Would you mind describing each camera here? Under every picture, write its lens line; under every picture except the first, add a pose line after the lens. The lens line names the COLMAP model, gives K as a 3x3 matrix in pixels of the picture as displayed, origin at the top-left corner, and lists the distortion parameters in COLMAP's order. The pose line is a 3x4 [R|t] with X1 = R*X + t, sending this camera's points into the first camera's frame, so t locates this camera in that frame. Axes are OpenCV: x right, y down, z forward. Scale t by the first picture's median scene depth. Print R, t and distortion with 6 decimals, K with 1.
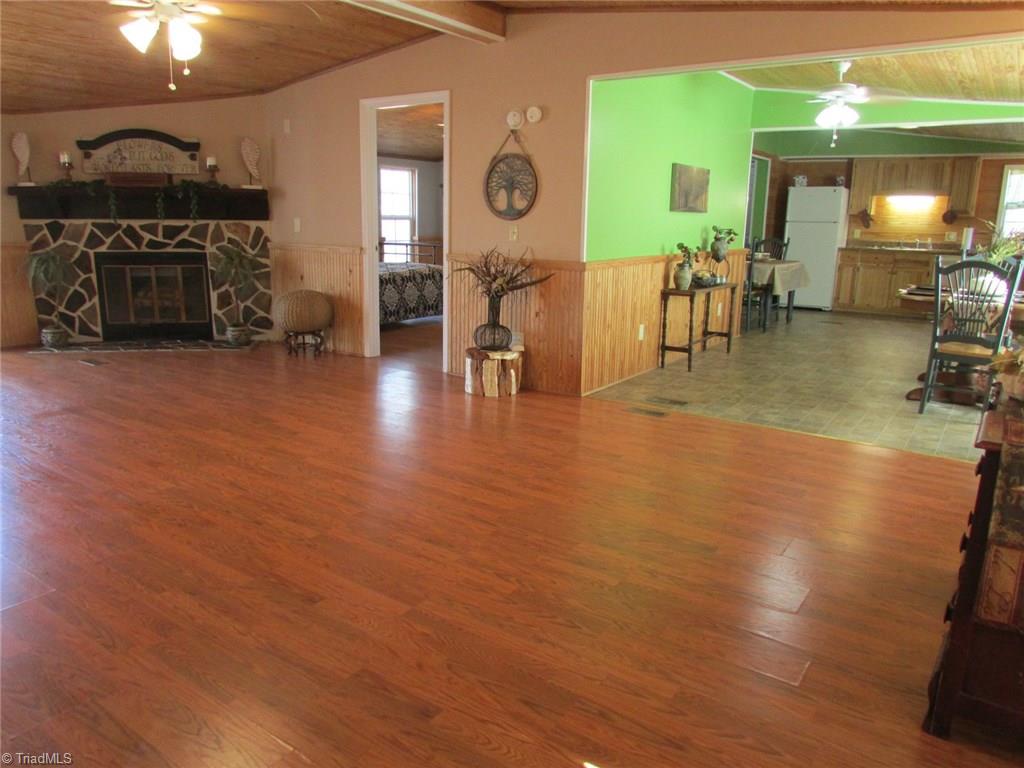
lens RADIAL K [[722.3, 0, 512.0], [0, 722.3, 384.0], [0, 0, 1]] dist [-0.033871, 0.005701]
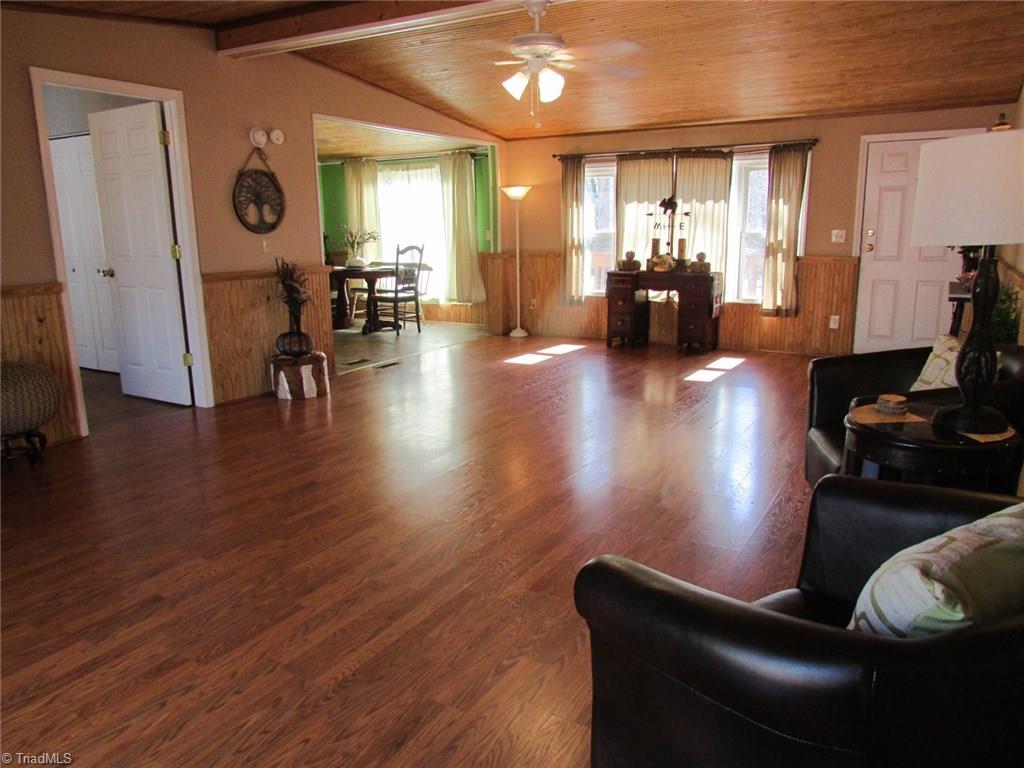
lens RADIAL K [[722.3, 0, 512.0], [0, 722.3, 384.0], [0, 0, 1]] dist [-0.033871, 0.005701]
pose [[-0.080219, -0.234274, 0.968855, -0.922016], [0.228218, 0.941852, 0.246640, -0.166671], [-0.970300, 0.240895, -0.022089, 0.616219]]
